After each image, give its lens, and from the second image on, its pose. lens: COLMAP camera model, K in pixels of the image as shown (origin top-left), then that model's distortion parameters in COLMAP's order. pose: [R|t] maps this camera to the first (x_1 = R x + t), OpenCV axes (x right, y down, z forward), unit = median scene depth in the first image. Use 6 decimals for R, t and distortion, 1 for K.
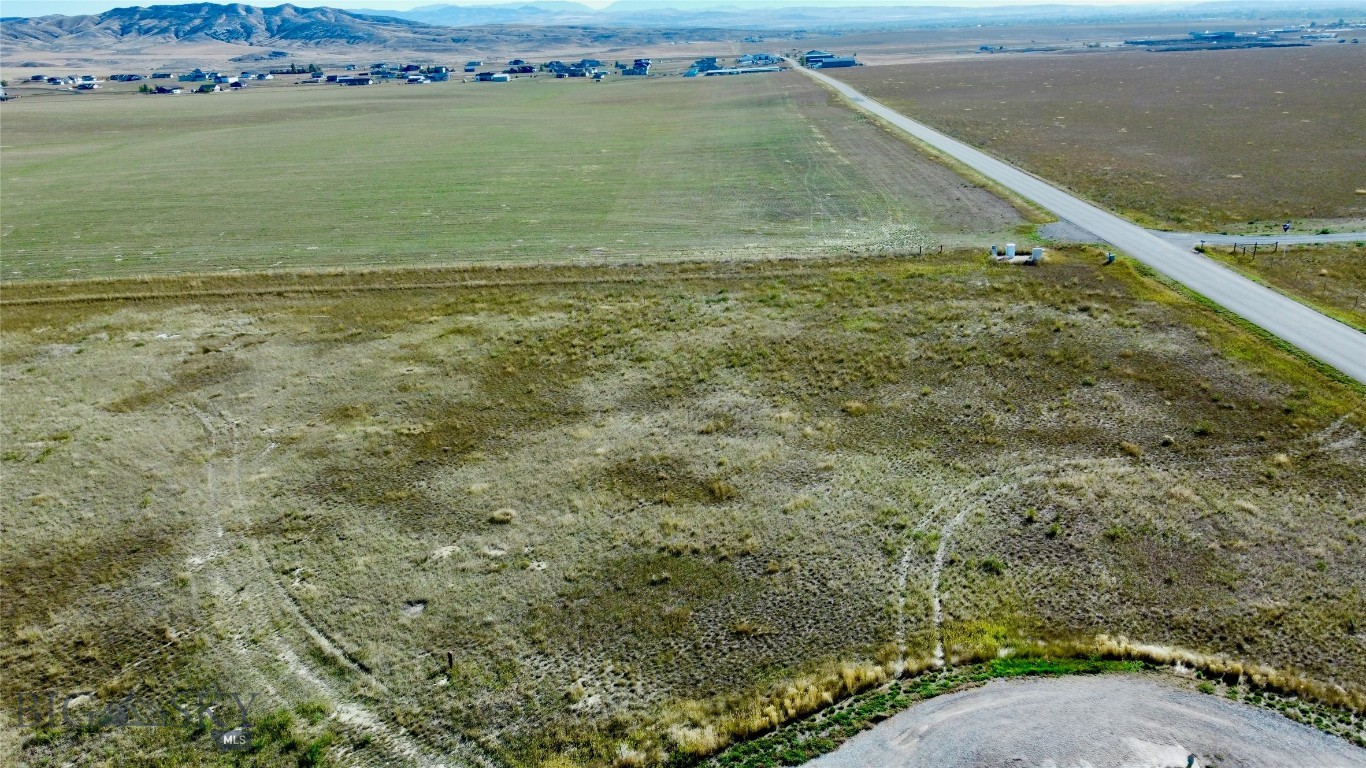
lens RADIAL K [[1034.8, 0, 679.8], [0, 1034.8, 382.4], [0, 0, 1]] dist [0.000699, -0.006332]
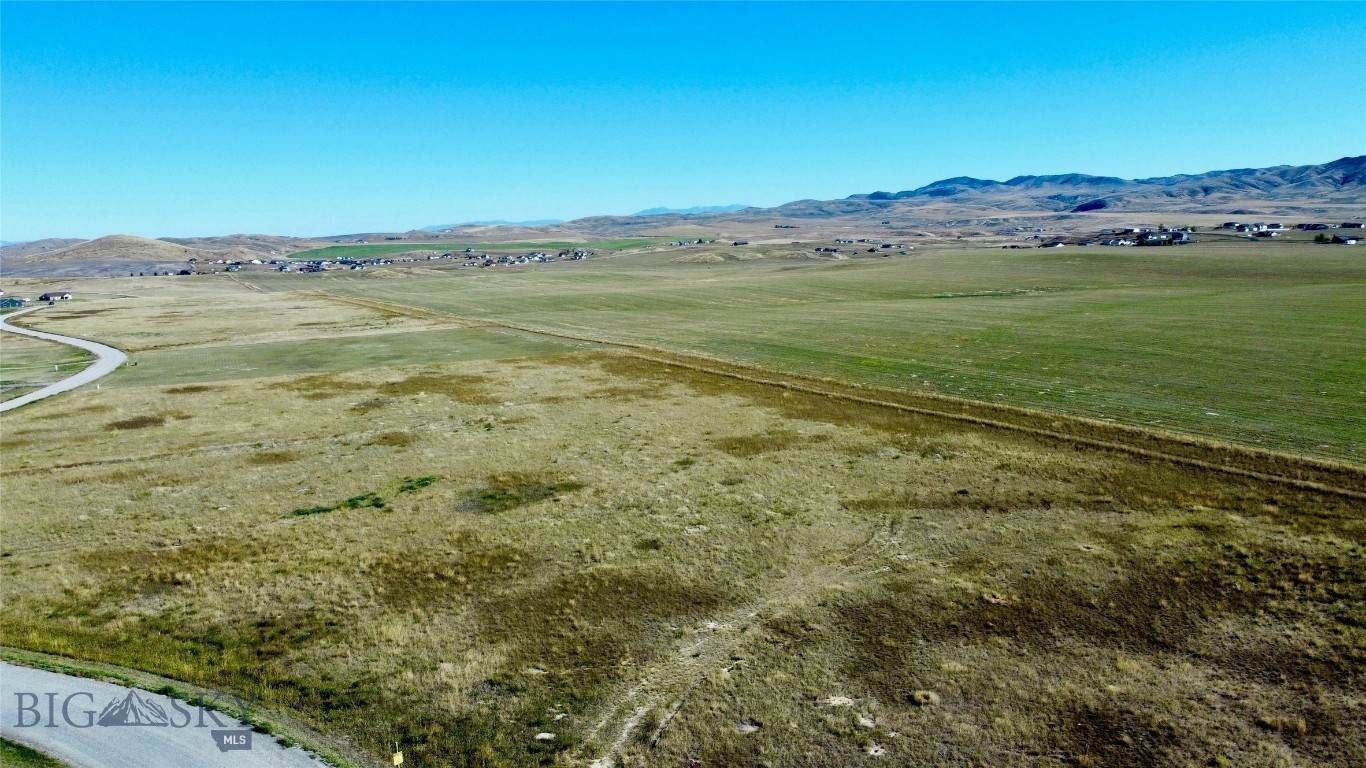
lens RADIAL K [[1034.8, 0, 679.8], [0, 1034.8, 382.4], [0, 0, 1]] dist [0.000699, -0.006332]
pose [[0.504645, 0.150172, -0.850166, 0.293369], [-0.262918, 0.964712, 0.014342, -0.064804], [0.822319, 0.216287, 0.526319, 0.148456]]
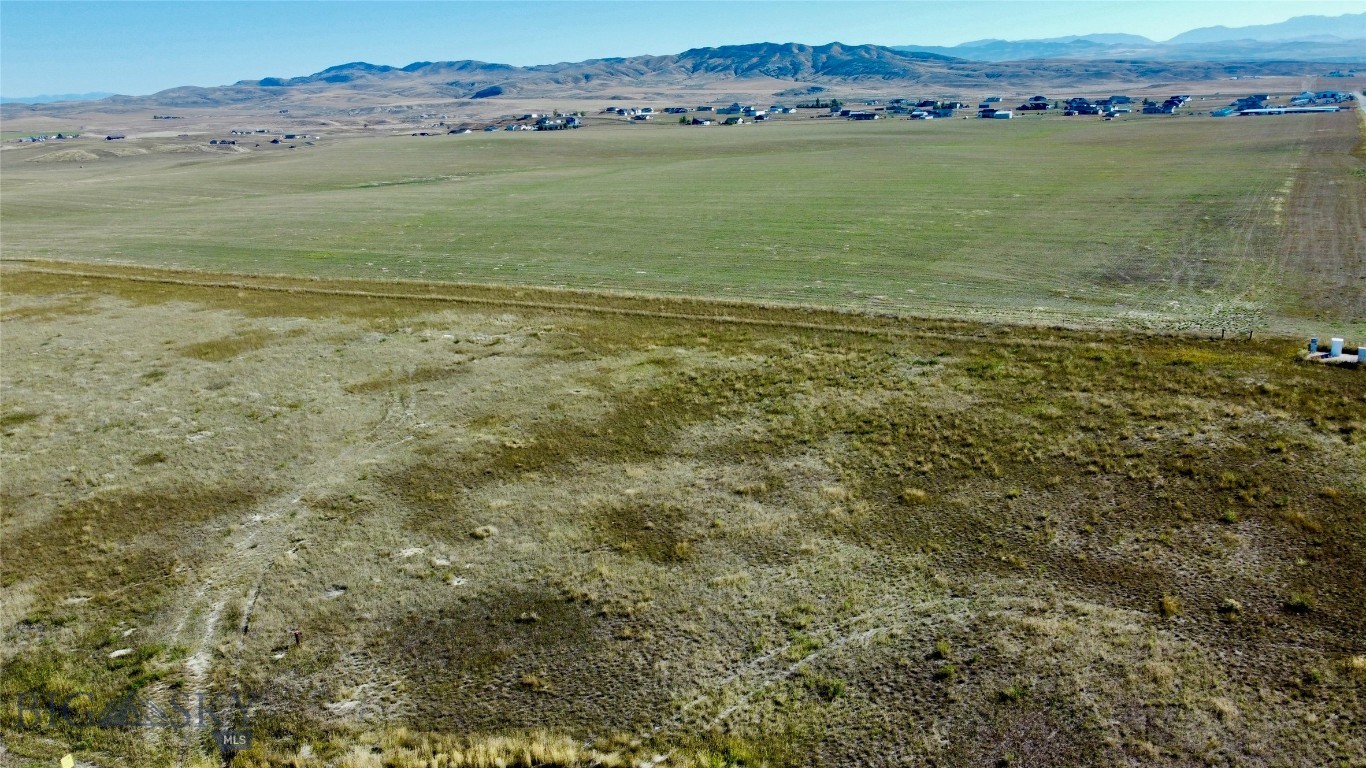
lens RADIAL K [[1034.8, 0, 679.8], [0, 1034.8, 382.4], [0, 0, 1]] dist [0.000699, -0.006332]
pose [[0.881889, 0.130039, -0.453169, 0.290028], [-0.144005, 0.989570, 0.003721, -0.036157], [0.448926, 0.061977, 0.891417, 0.069608]]
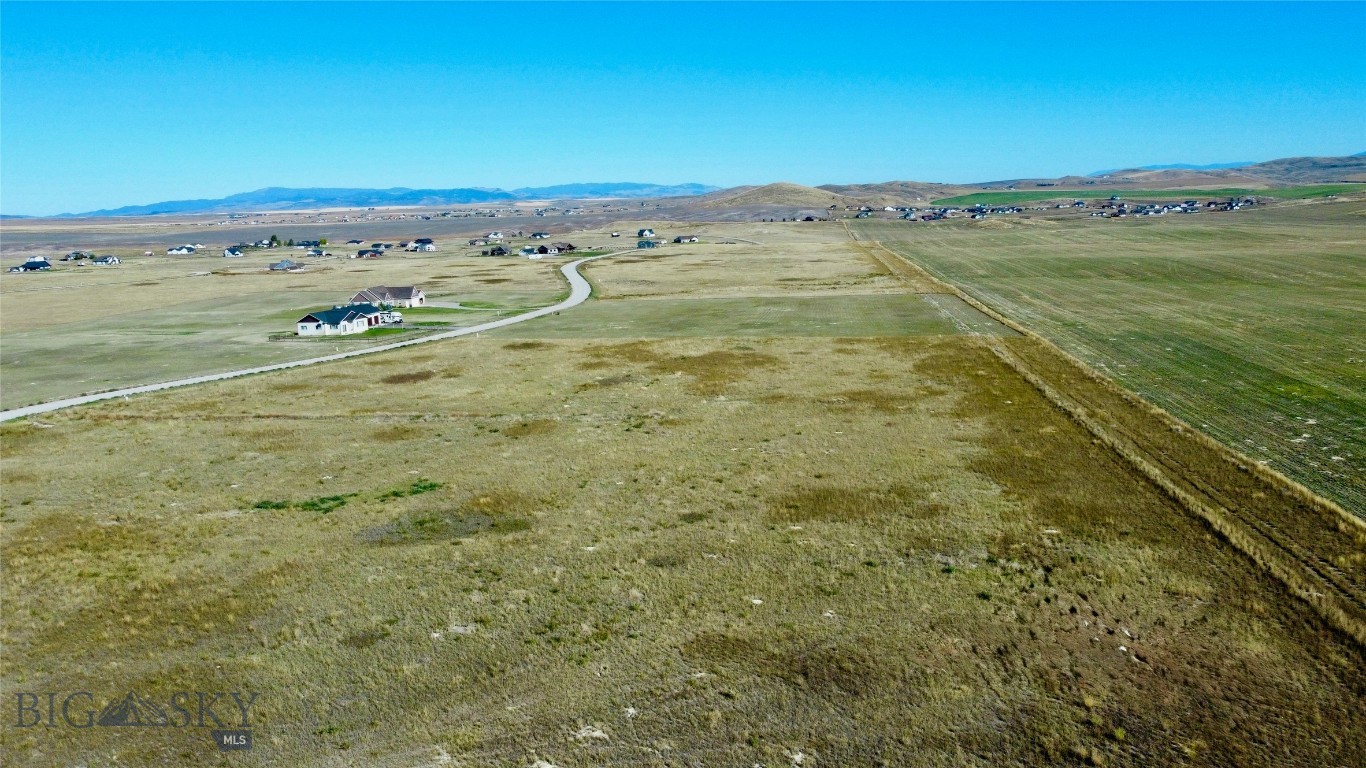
lens RADIAL K [[1034.8, 0, 679.8], [0, 1034.8, 382.4], [0, 0, 1]] dist [0.000699, -0.006332]
pose [[-0.084512, 0.217716, -0.972346, 0.144998], [-0.280525, 0.931168, 0.232878, -0.279377], [0.956119, 0.292448, -0.017620, 0.782092]]
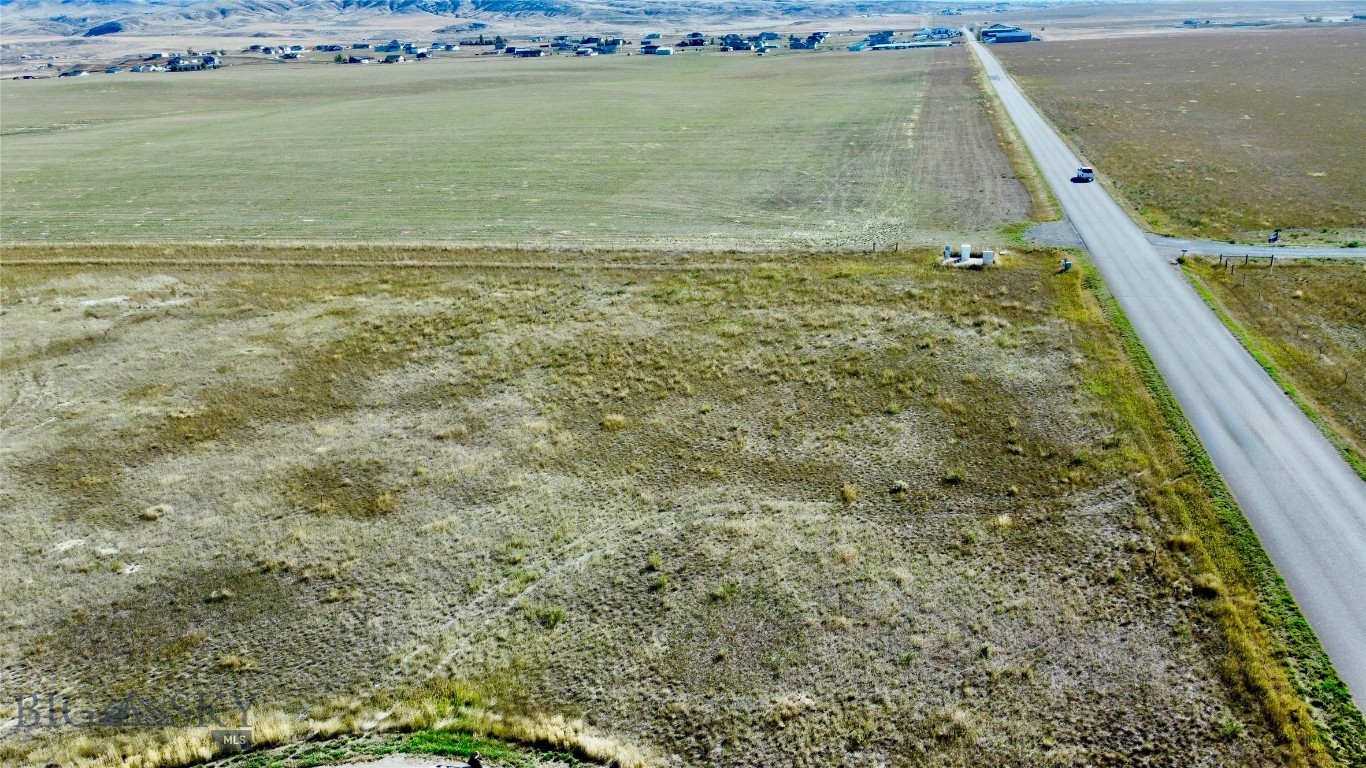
lens RADIAL K [[1034.8, 0, 679.8], [0, 1034.8, 382.4], [0, 0, 1]] dist [0.000699, -0.006332]
pose [[0.983339, 0.062147, -0.170830, 0.287513], [-0.058036, 0.997895, 0.028954, -0.030712], [0.172270, -0.018557, 0.984875, 0.073563]]
